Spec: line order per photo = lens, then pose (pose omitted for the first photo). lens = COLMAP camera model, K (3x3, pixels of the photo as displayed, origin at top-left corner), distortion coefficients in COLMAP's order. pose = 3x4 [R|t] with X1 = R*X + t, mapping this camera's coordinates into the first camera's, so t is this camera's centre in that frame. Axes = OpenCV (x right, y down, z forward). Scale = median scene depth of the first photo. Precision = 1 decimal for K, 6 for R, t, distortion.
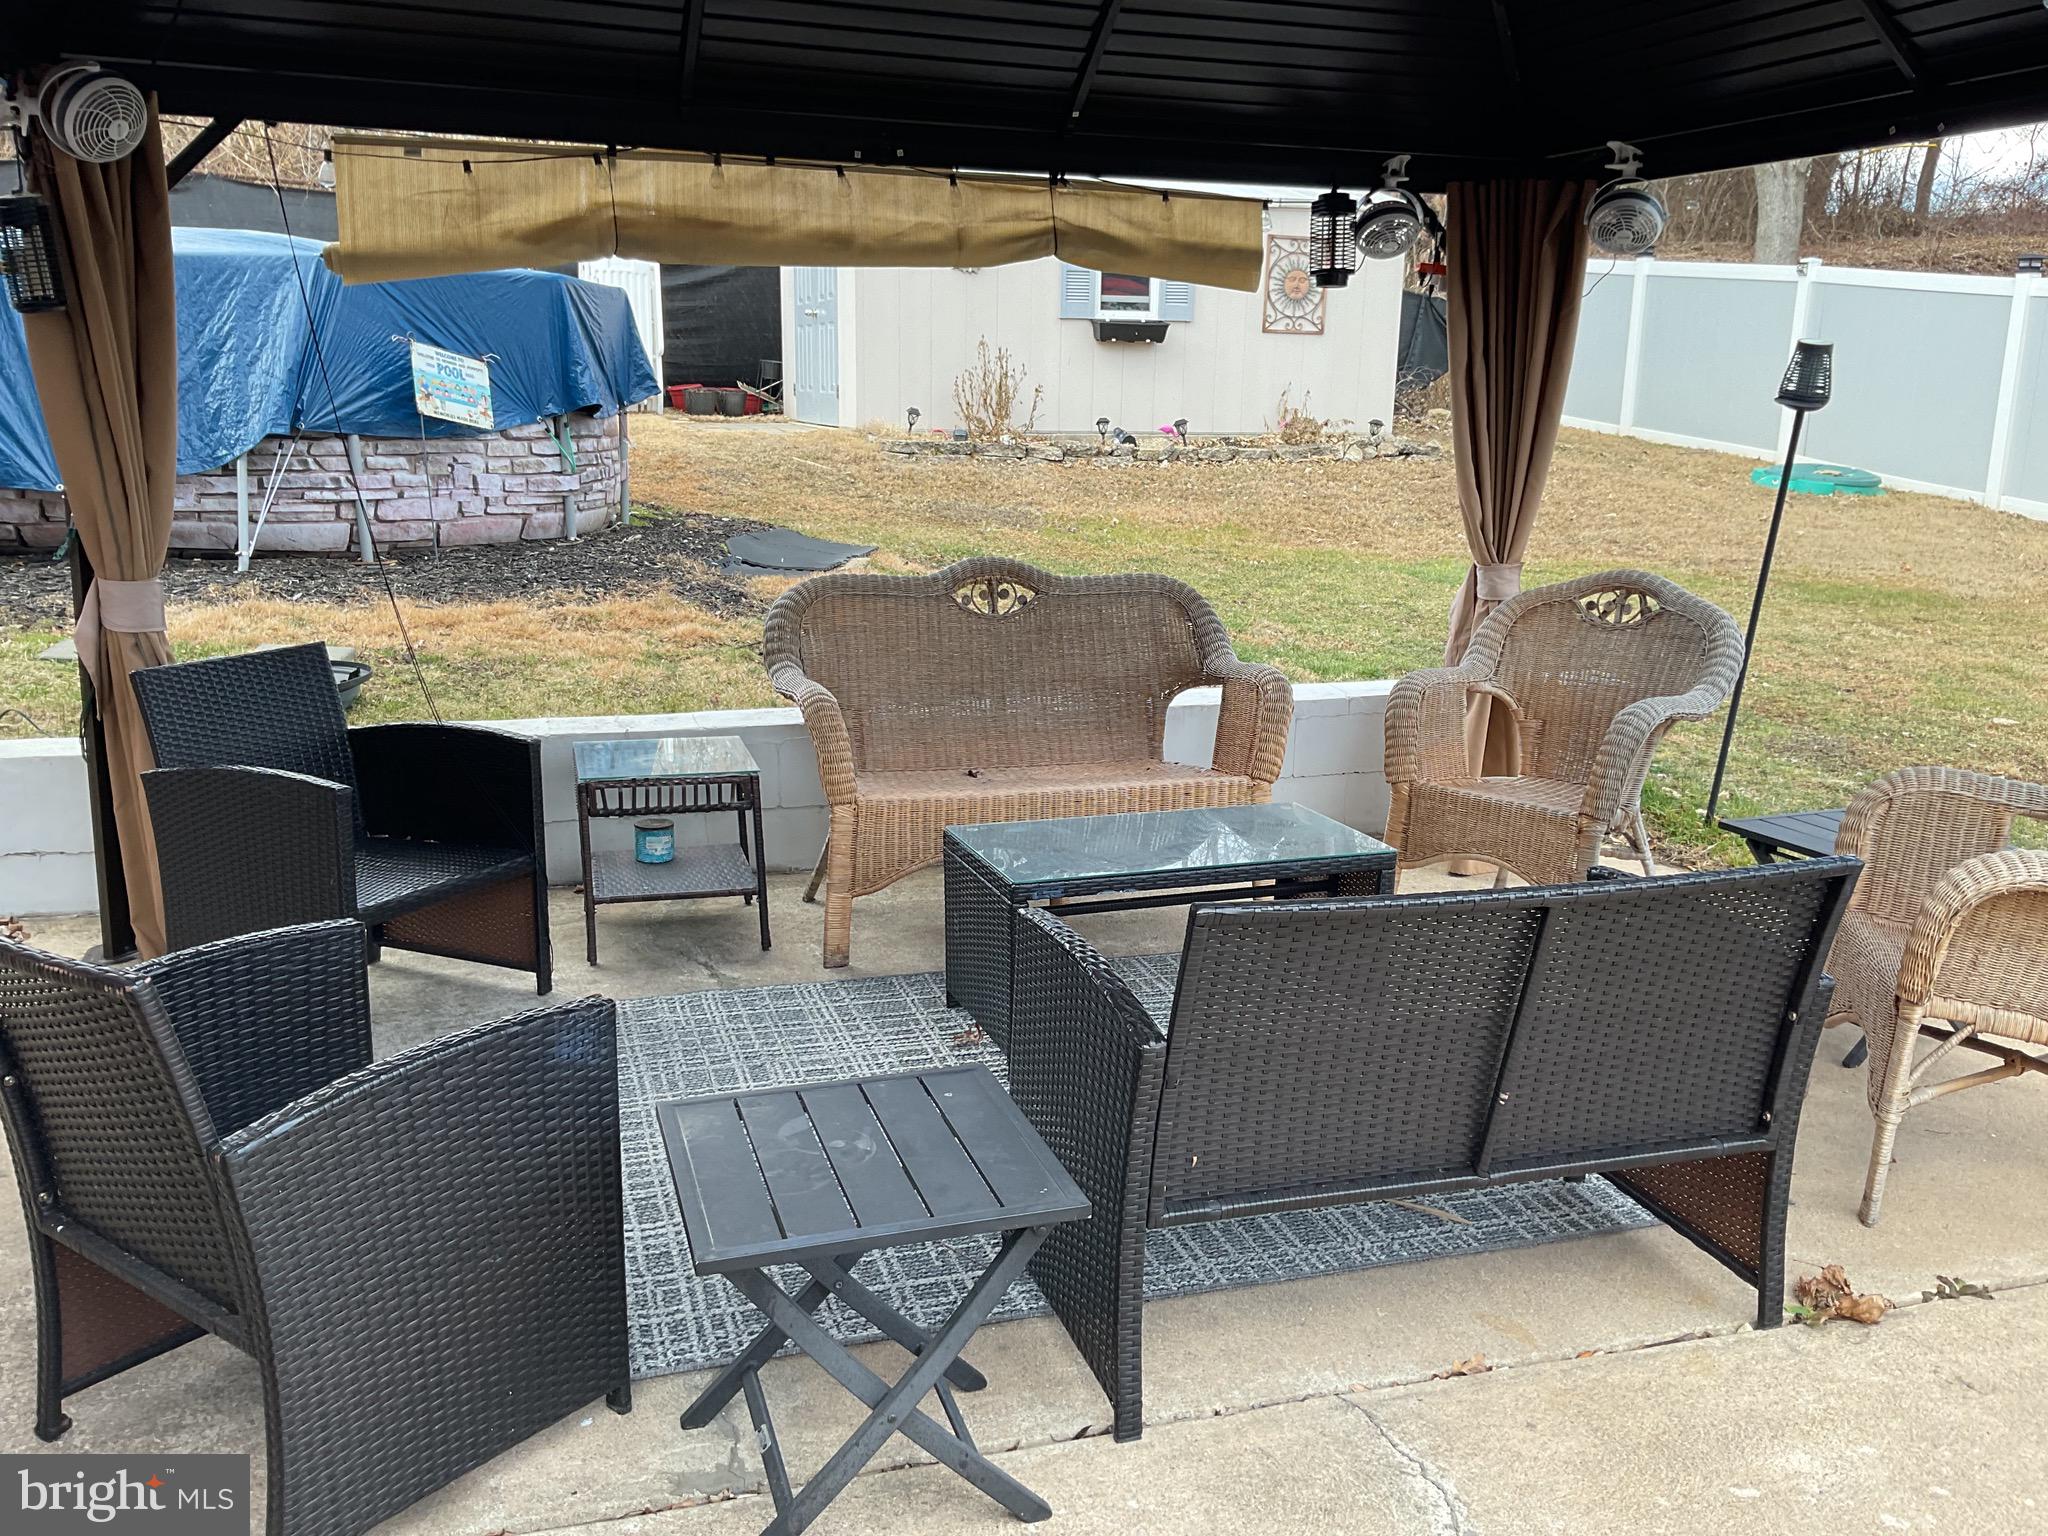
lens RADIAL K [[1701.7, 0, 1033.1], [0, 1701.7, 765.6], [0, 0, 1]] dist [0.128776, -0.250460]
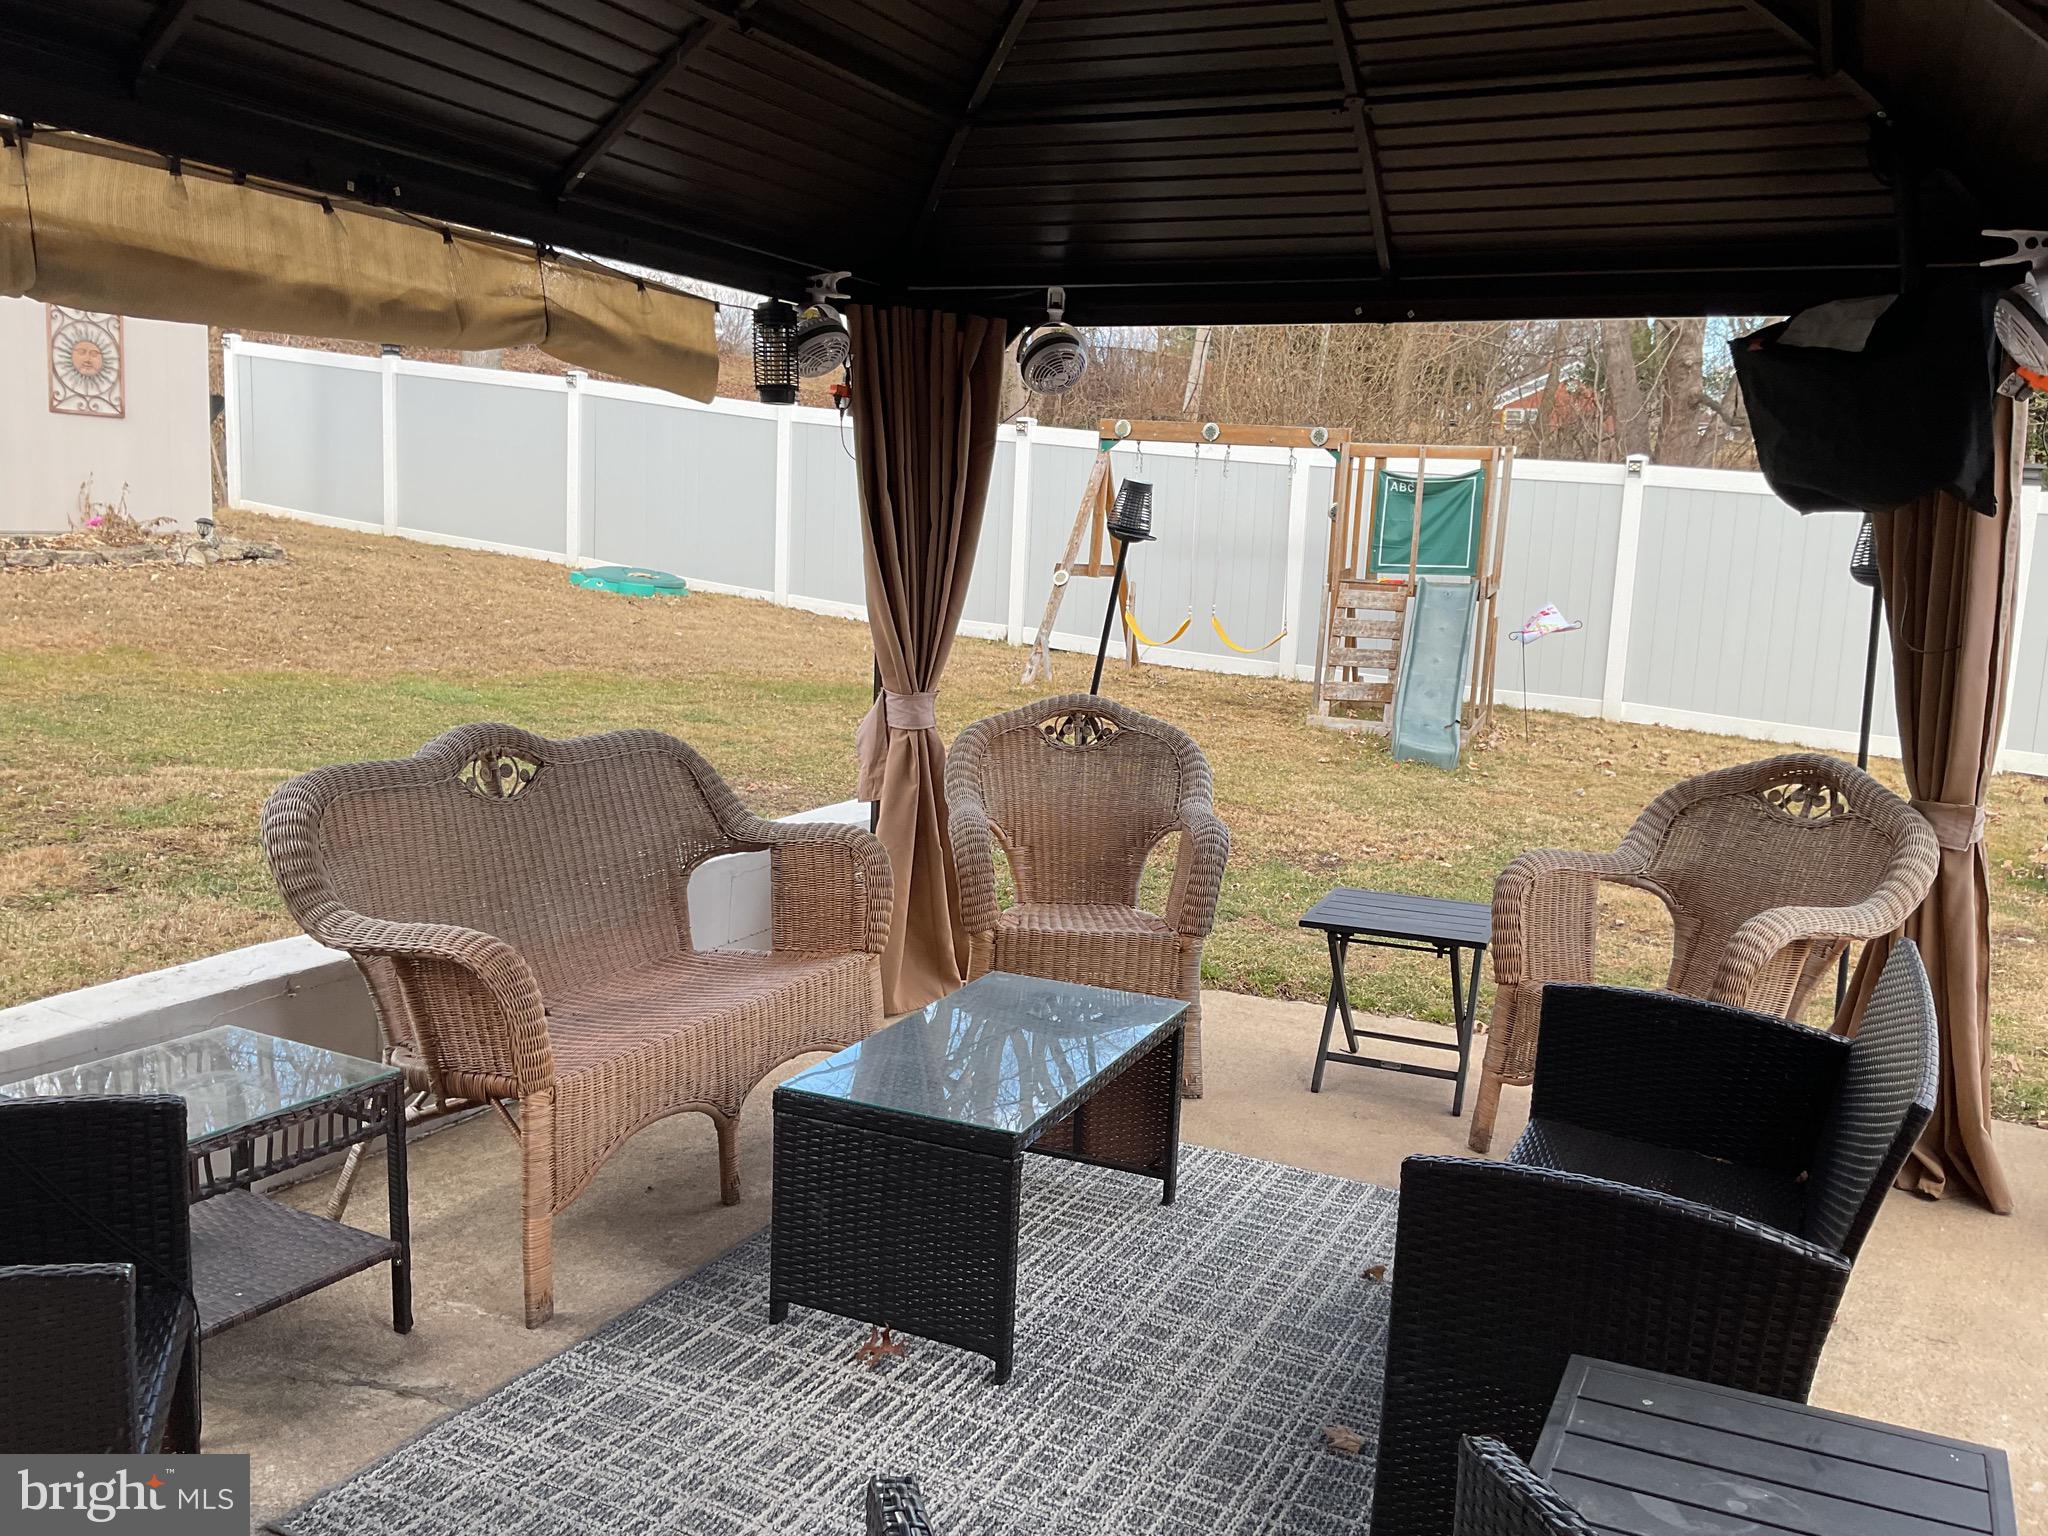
lens RADIAL K [[1693.5, 0, 1028.6], [0, 1693.5, 793.4], [0, 0, 1]] dist [0.024158, -0.045399]
pose [[0.690017, -0.103974, 0.716286, -0.403385], [0.127194, 0.991647, 0.021416, -0.076895], [-0.712530, 0.076330, 0.697478, 0.299172]]
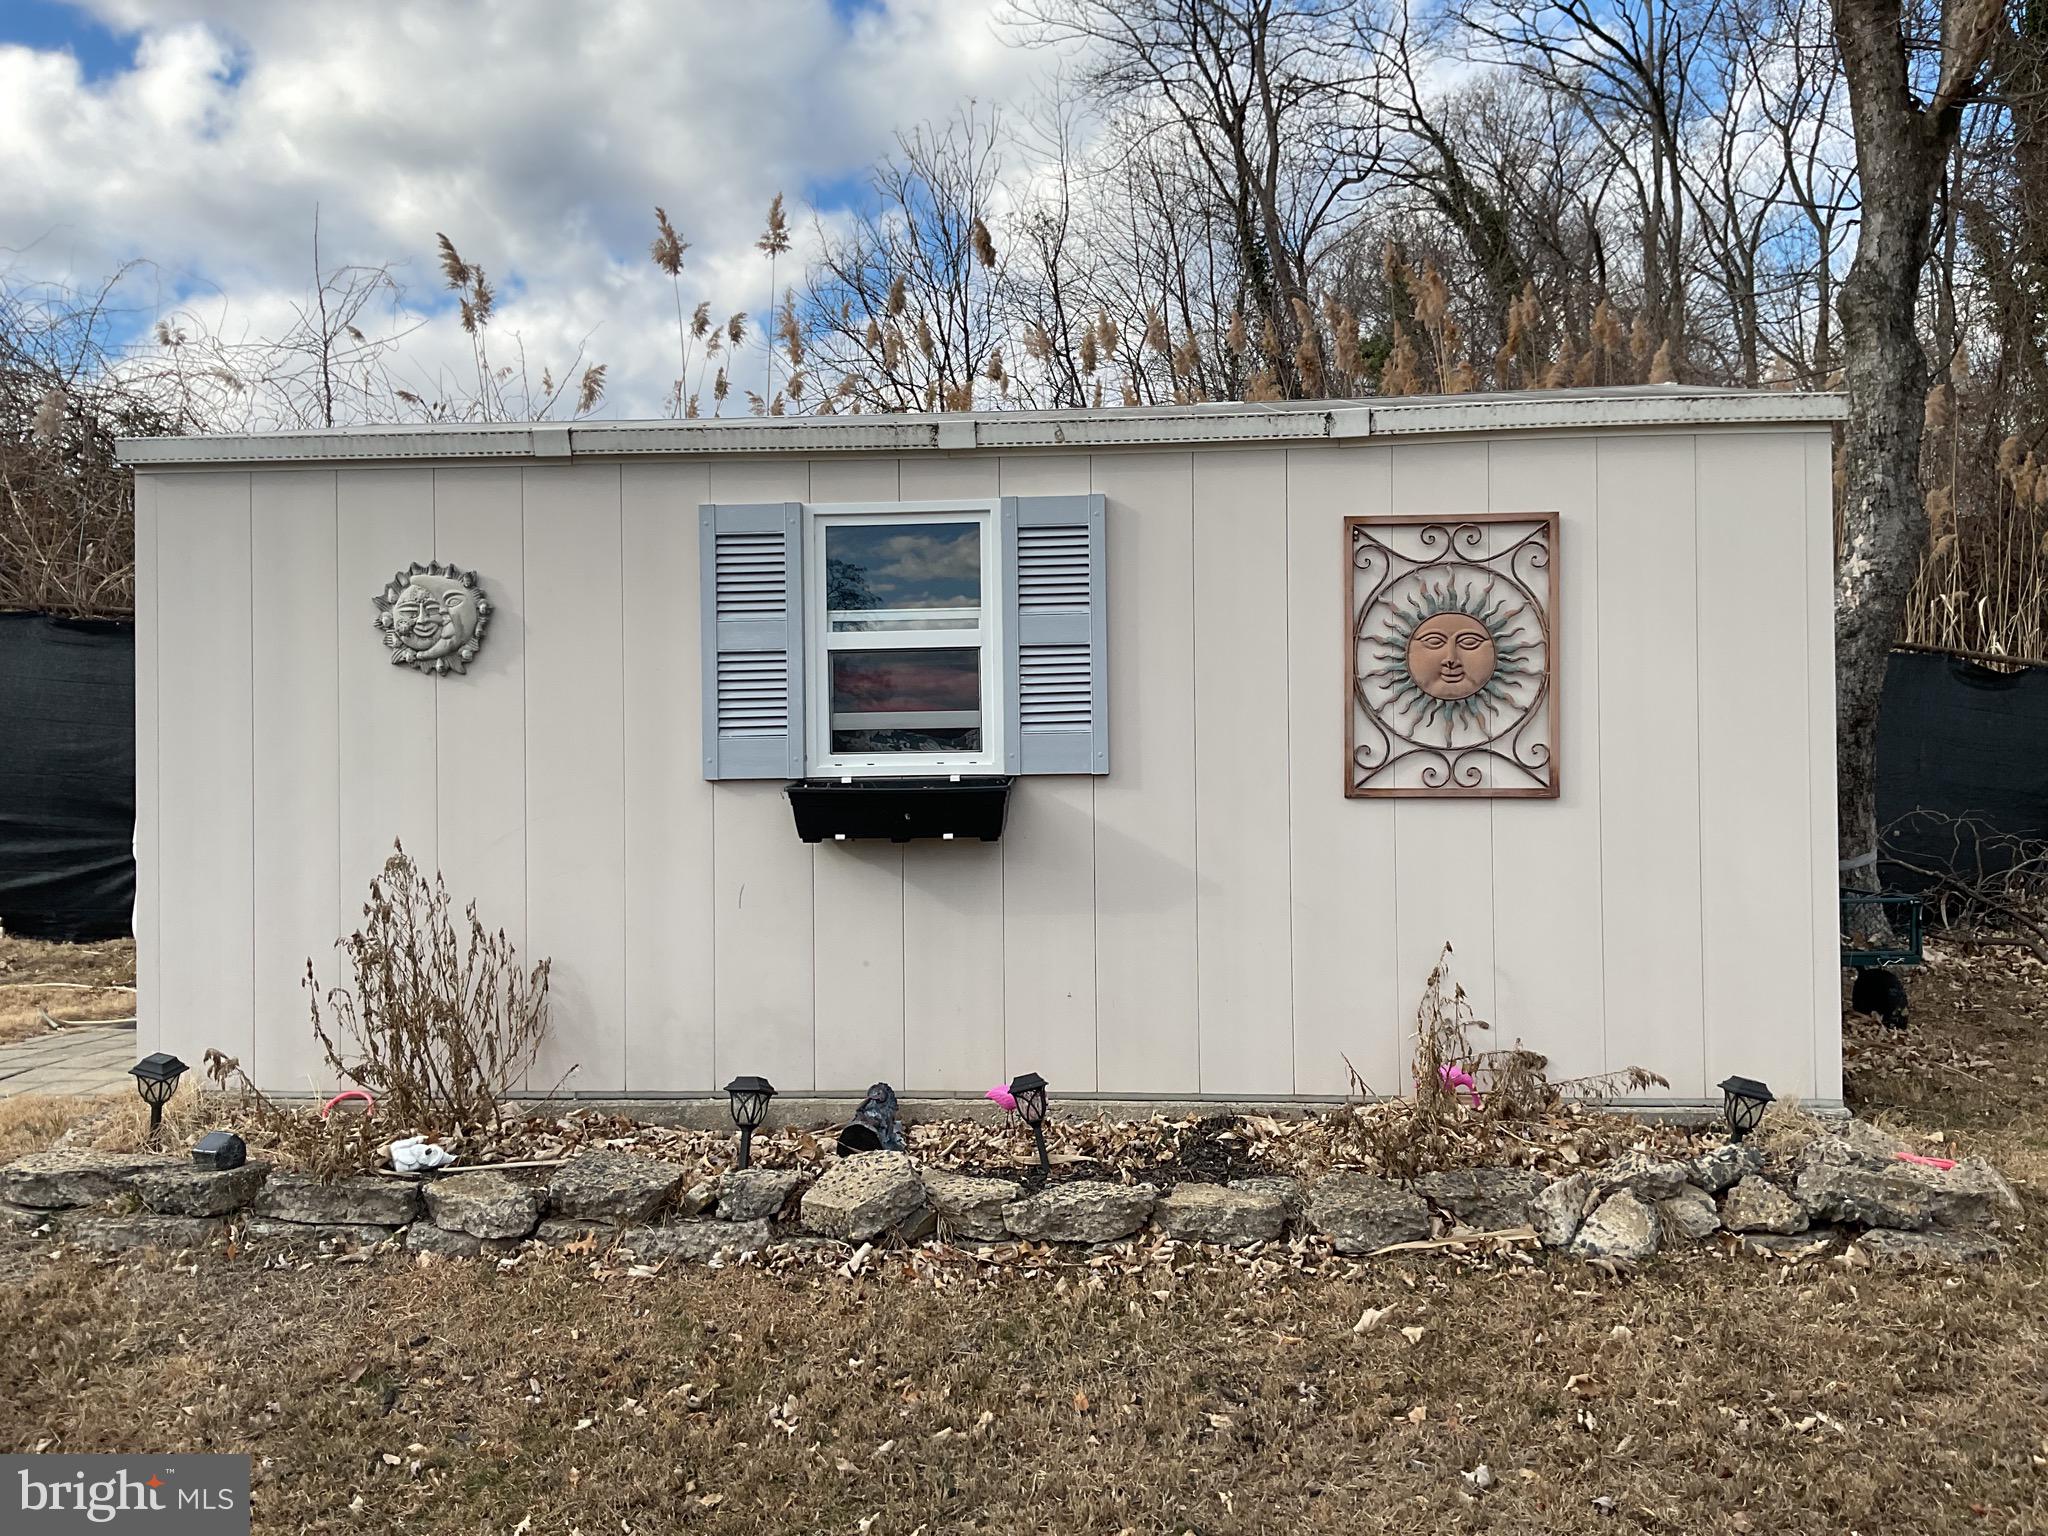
lens RADIAL K [[1701.7, 0, 1033.1], [0, 1701.7, 765.6], [0, 0, 1]] dist [0.128776, -0.250460]
pose [[0.923512, -0.031596, -0.382267, 0.562204], [-0.056423, 0.974570, -0.216863, -0.507477], [0.379397, 0.221844, 0.898244, 1.879260]]
